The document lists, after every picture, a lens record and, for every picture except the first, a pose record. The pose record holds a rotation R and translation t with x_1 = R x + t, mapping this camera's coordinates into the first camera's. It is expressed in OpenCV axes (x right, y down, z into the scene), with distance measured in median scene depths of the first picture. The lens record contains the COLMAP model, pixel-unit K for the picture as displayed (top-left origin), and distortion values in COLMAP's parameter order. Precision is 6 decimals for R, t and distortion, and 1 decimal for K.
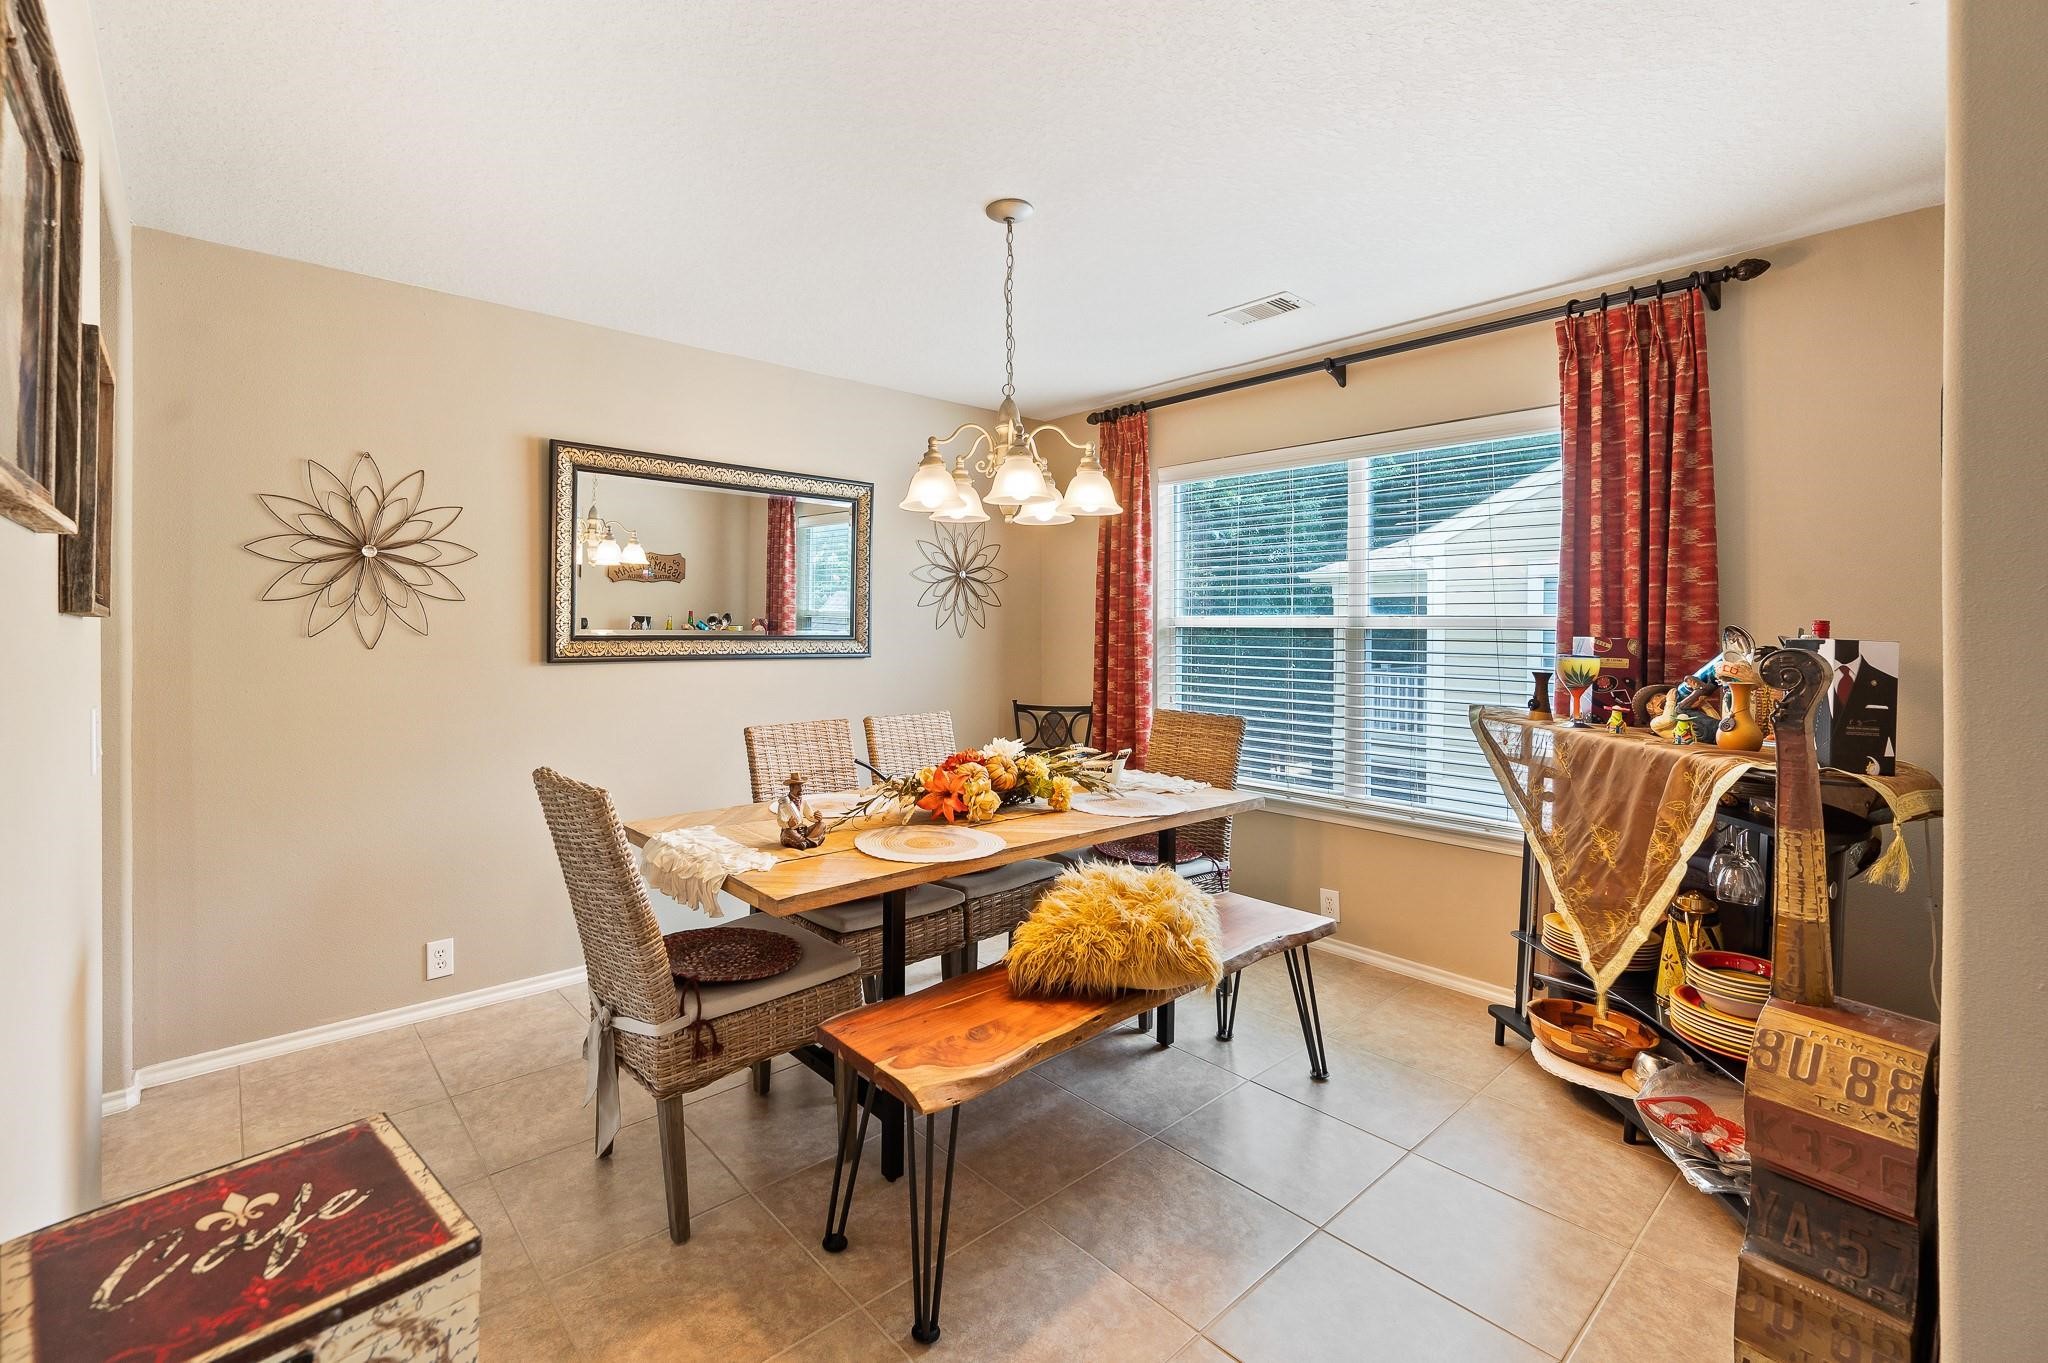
lens RADIAL K [[943.6, 0, 1102.2], [0, 943.6, 628.0], [0, 0, 1]] dist [0.002235, -0.000932]
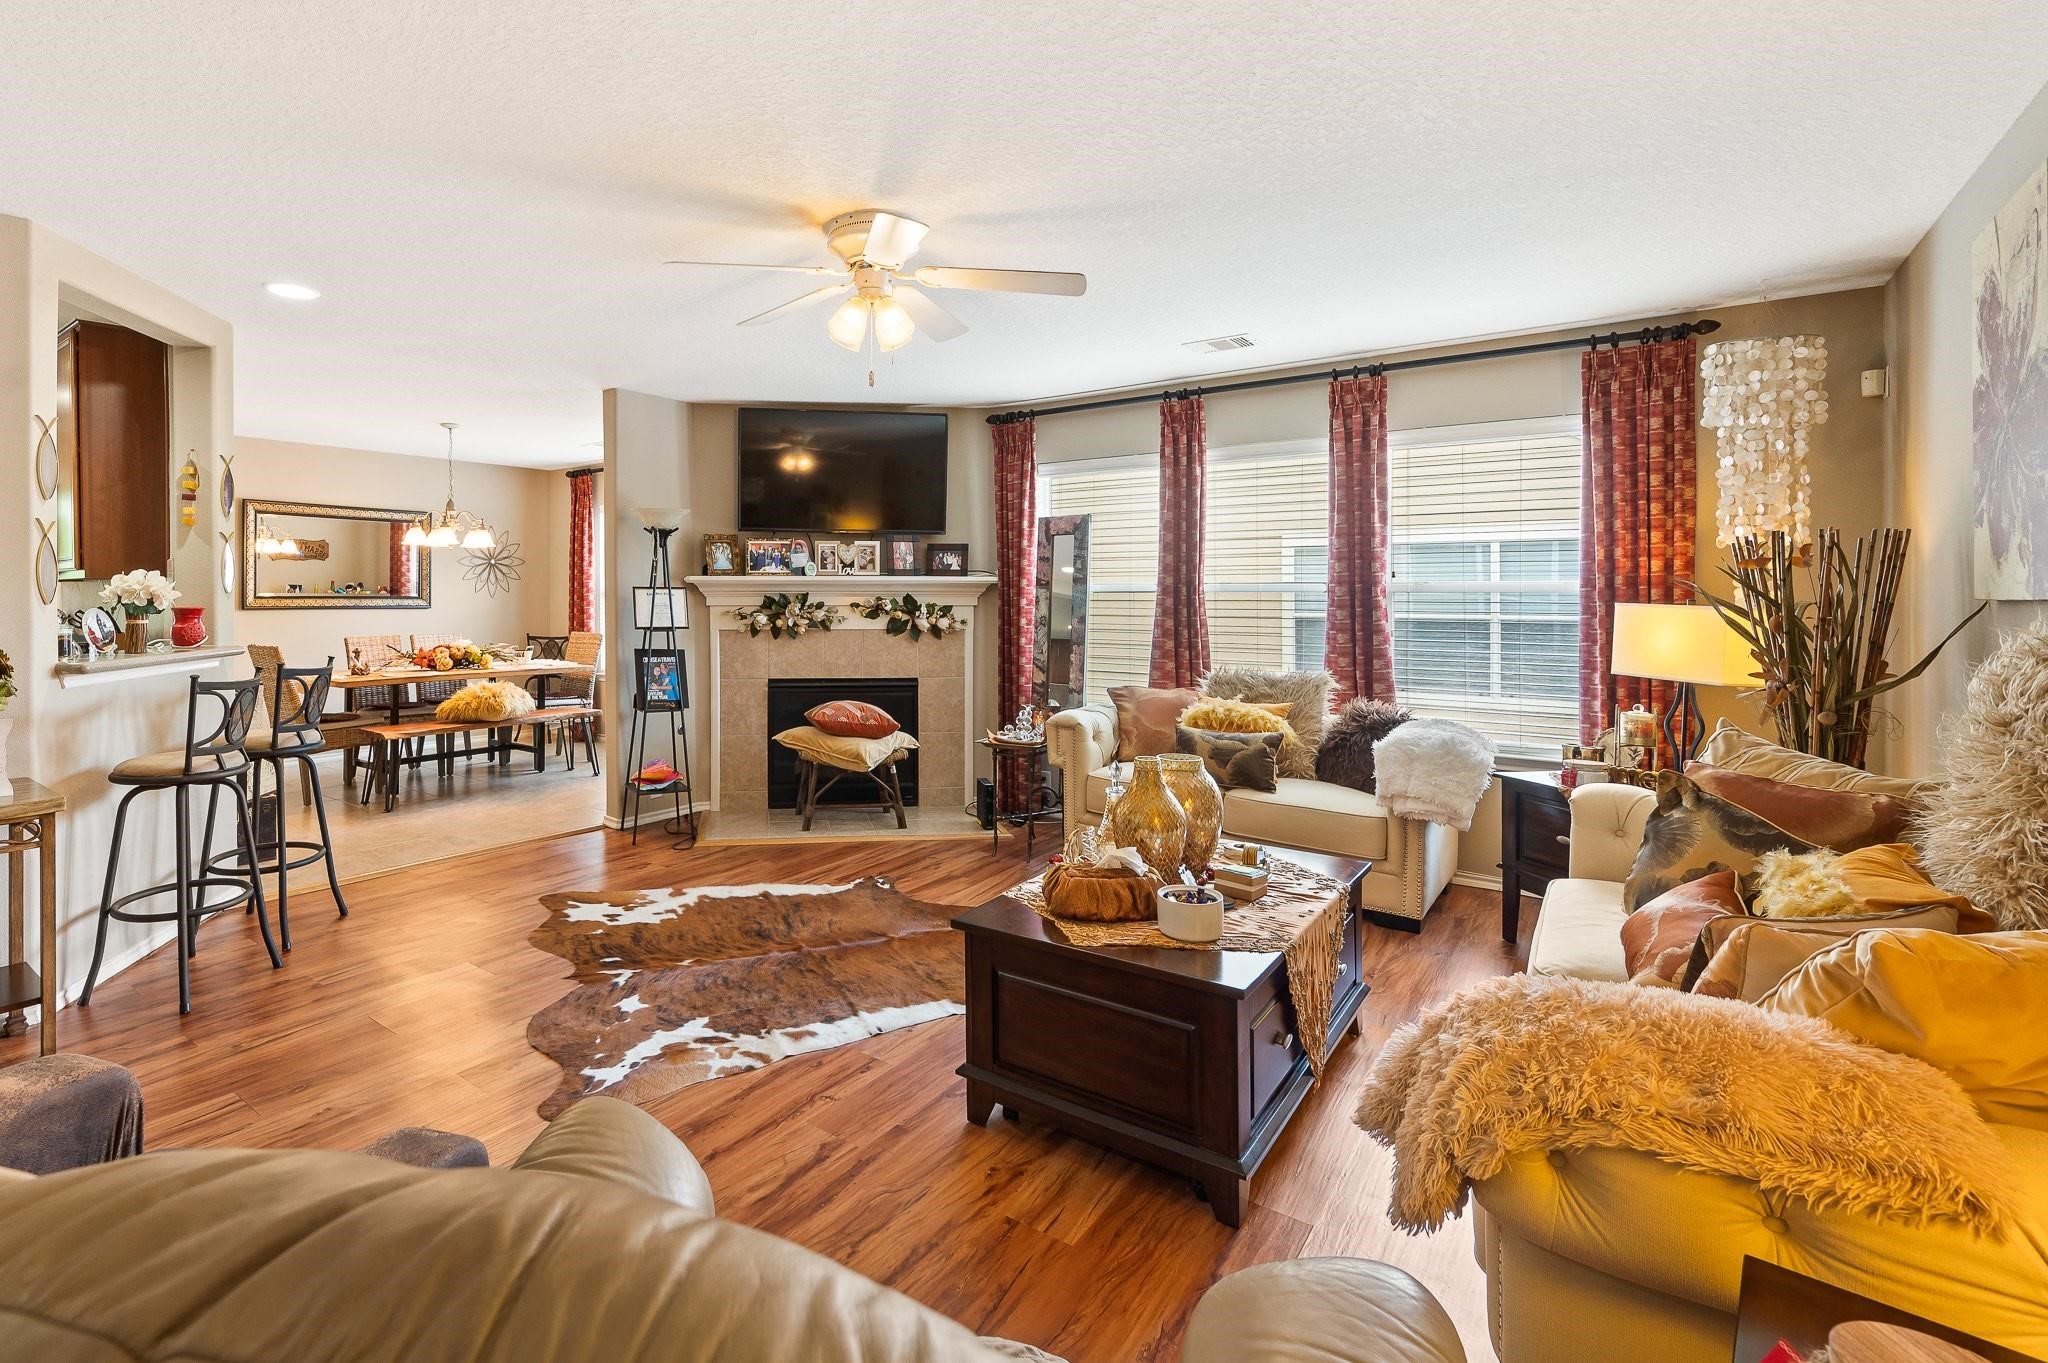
lens RADIAL K [[943.6, 0, 940.6], [0, 943.6, 597.5], [0, 0, 1]] dist [0.002235, -0.000932]
pose [[0.989950, -0.003100, 0.141385, 0.466113], [0.002323, 0.999981, 0.005659, 0.002561], [-0.141400, -0.005274, 0.989938, -0.931578]]
